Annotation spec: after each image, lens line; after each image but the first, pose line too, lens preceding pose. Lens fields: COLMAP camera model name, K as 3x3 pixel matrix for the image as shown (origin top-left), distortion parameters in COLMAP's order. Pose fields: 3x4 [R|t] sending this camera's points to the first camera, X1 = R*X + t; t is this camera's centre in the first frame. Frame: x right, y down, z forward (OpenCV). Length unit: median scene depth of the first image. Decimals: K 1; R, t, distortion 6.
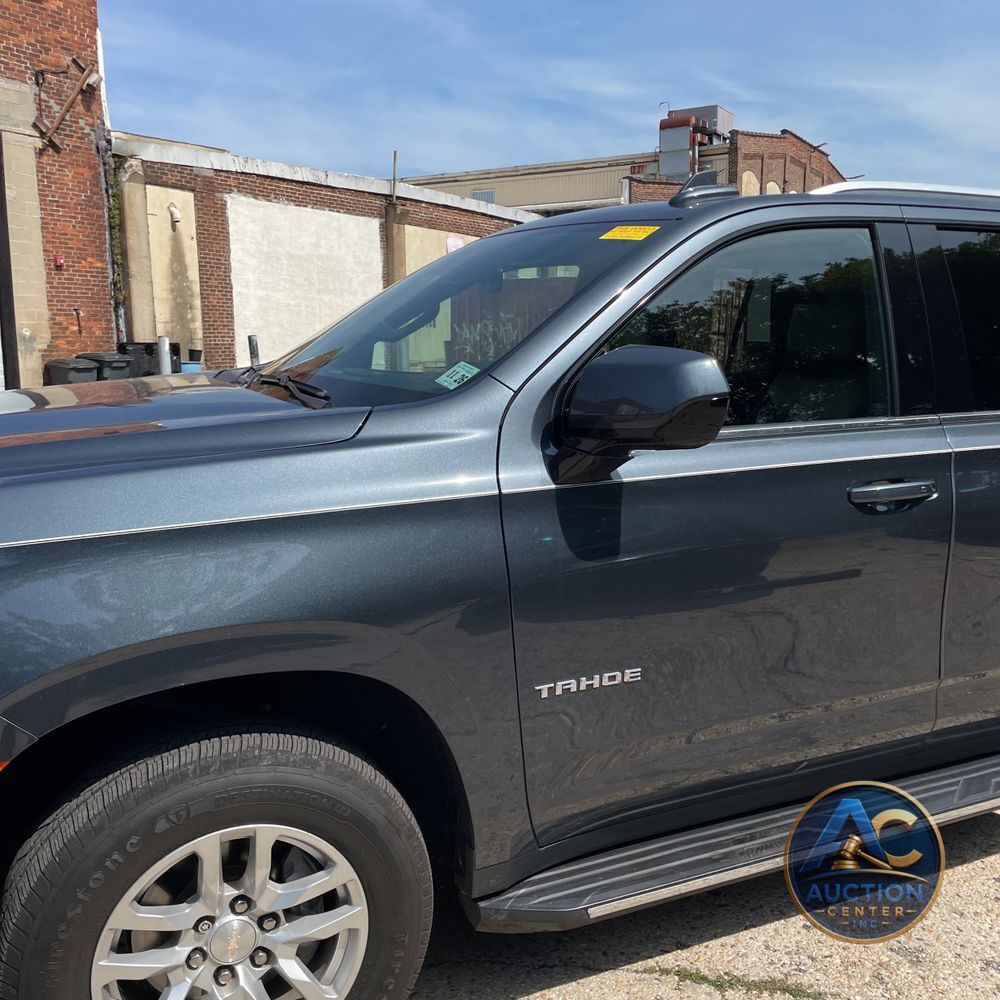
lens RADIAL K [[1003.1, 0, 521.1], [0, 1003.1, 512.7], [0, 0, 1]] dist [0.098523, -0.120453]
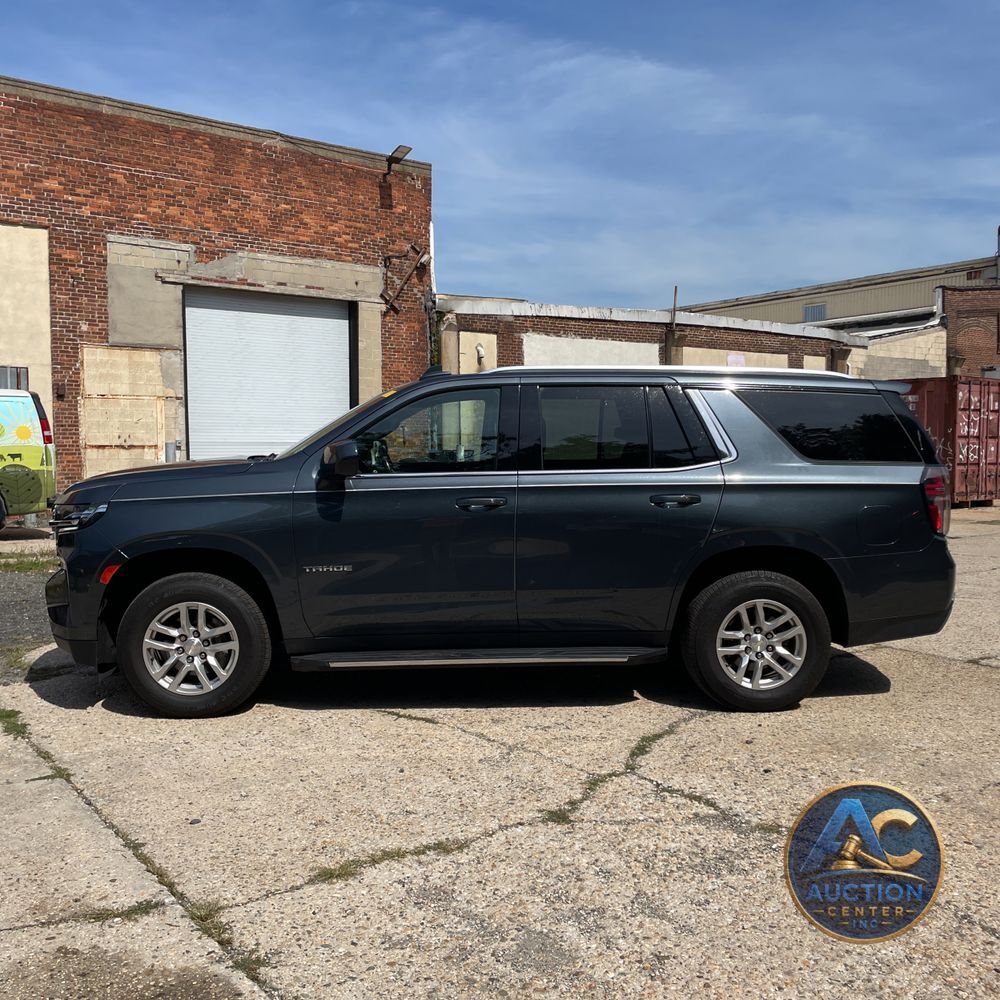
lens RADIAL K [[1009.0, 0, 506.6], [0, 1009.0, 507.4], [0, 0, 1]] dist [0.079543, -0.103122]
pose [[0.927592, 0.015526, -0.373273, 0.183631], [-0.057118, 0.993283, -0.100627, 0.031109], [0.369204, 0.114661, 0.922248, -0.155567]]
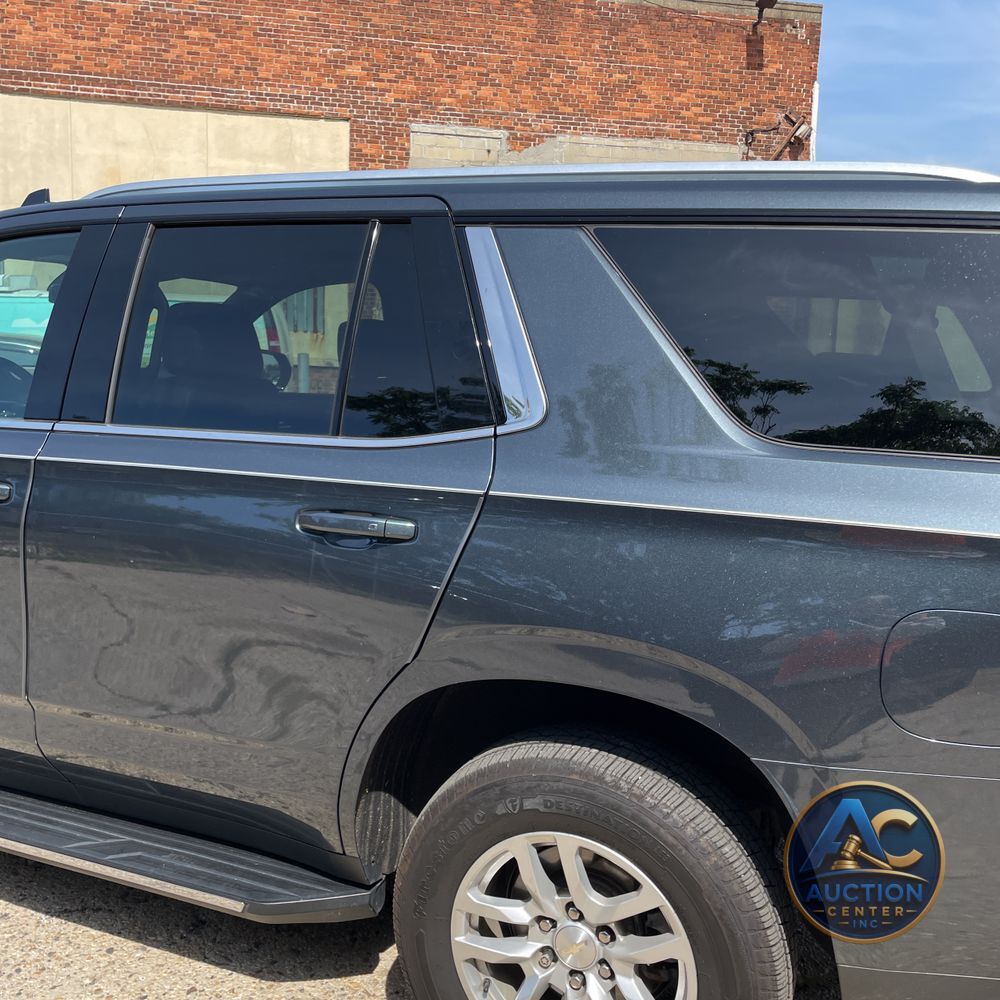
lens RADIAL K [[1009.0, 0, 506.6], [0, 1009.0, 507.4], [0, 0, 1]] dist [0.079543, -0.103122]
pose [[0.655535, 0.121570, -0.745315, 0.213256], [-0.156211, 0.987440, 0.023670, -0.015406], [0.738831, 0.100909, 0.666292, 0.106293]]
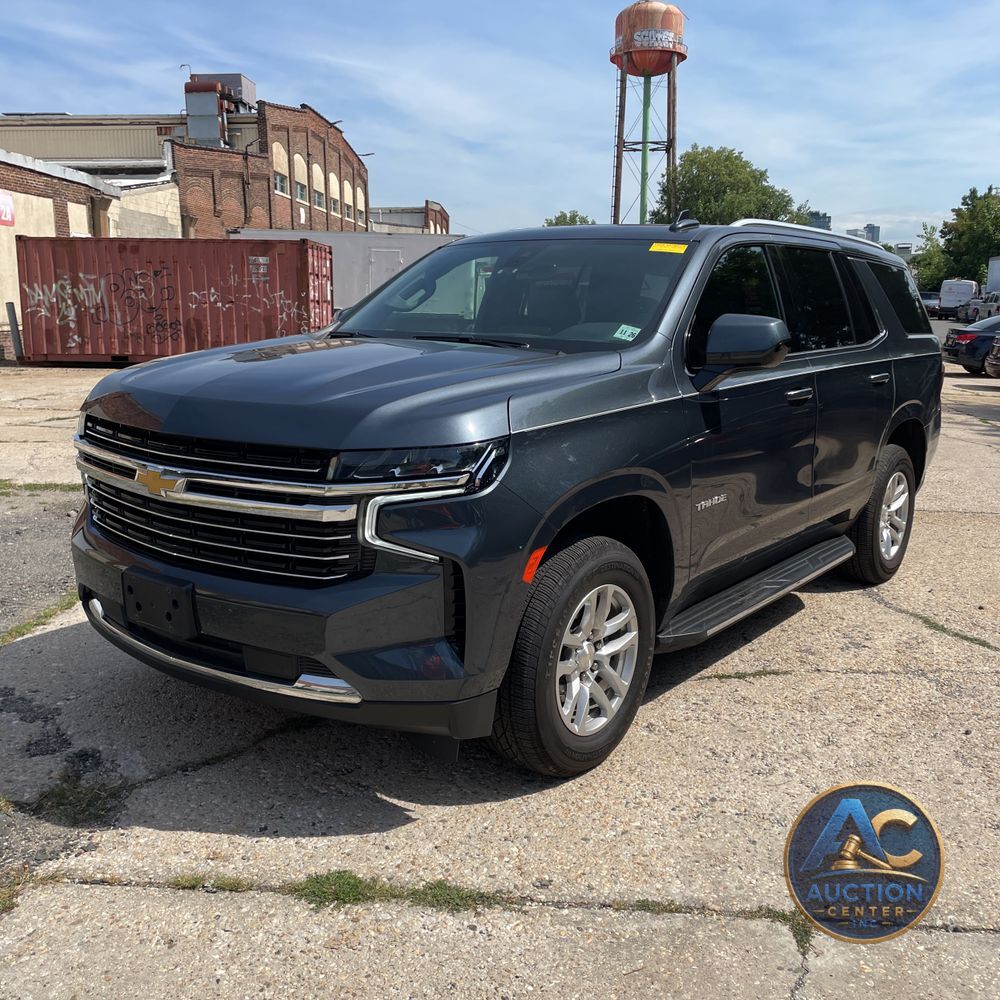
lens RADIAL K [[1007.8, 0, 512.0], [0, 1007.8, 496.9], [0, 0, 1]] dist [0.038232, -0.020918]
pose [[0.892415, -0.083062, 0.443504, -0.133211], [0.075560, 0.996541, 0.034596, 0.008792], [-0.444844, 0.002637, 0.895604, -0.058395]]
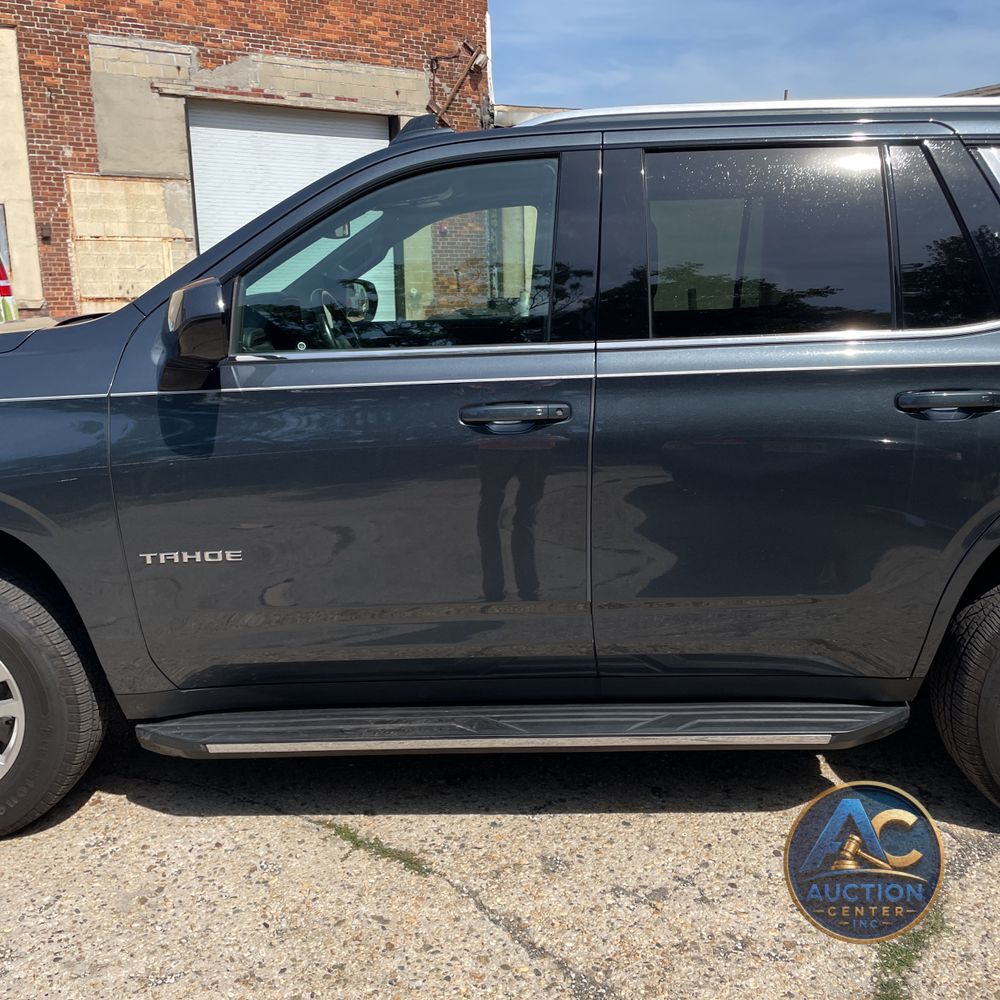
lens RADIAL K [[1015.7, 0, 497.7], [0, 1015.7, 492.0], [0, 0, 1]] dist [0.081399, -0.104378]
pose [[0.894486, 0.063711, -0.442533, 0.118622], [-0.053640, 0.997938, 0.035252, 0.003444], [0.443867, -0.007795, 0.896059, 0.007419]]
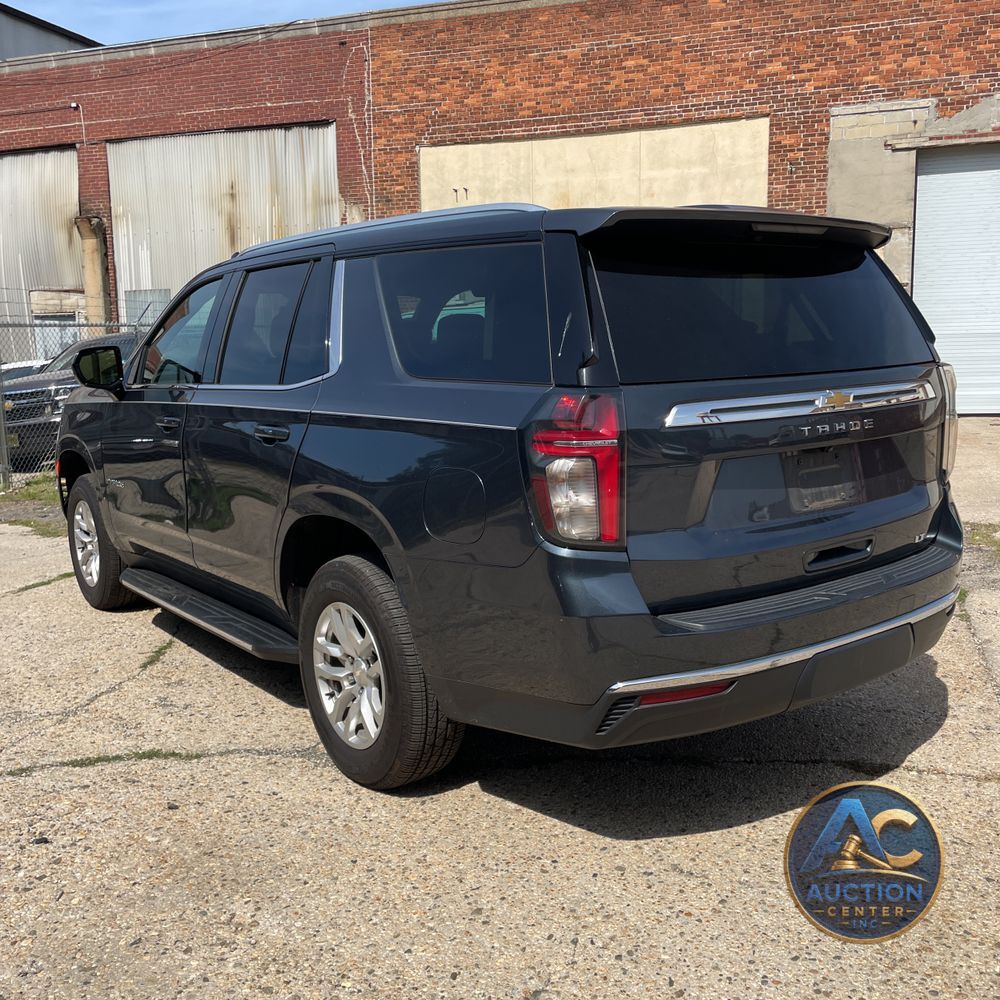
lens RADIAL K [[1009.0, 0, 506.6], [0, 1009.0, 507.4], [0, 0, 1]] dist [0.079543, -0.103122]
pose [[0.199027, 0.141473, -0.969729, 0.338445], [-0.147691, 0.982553, 0.113032, -0.024621], [0.968801, 0.120724, 0.216448, 0.176050]]
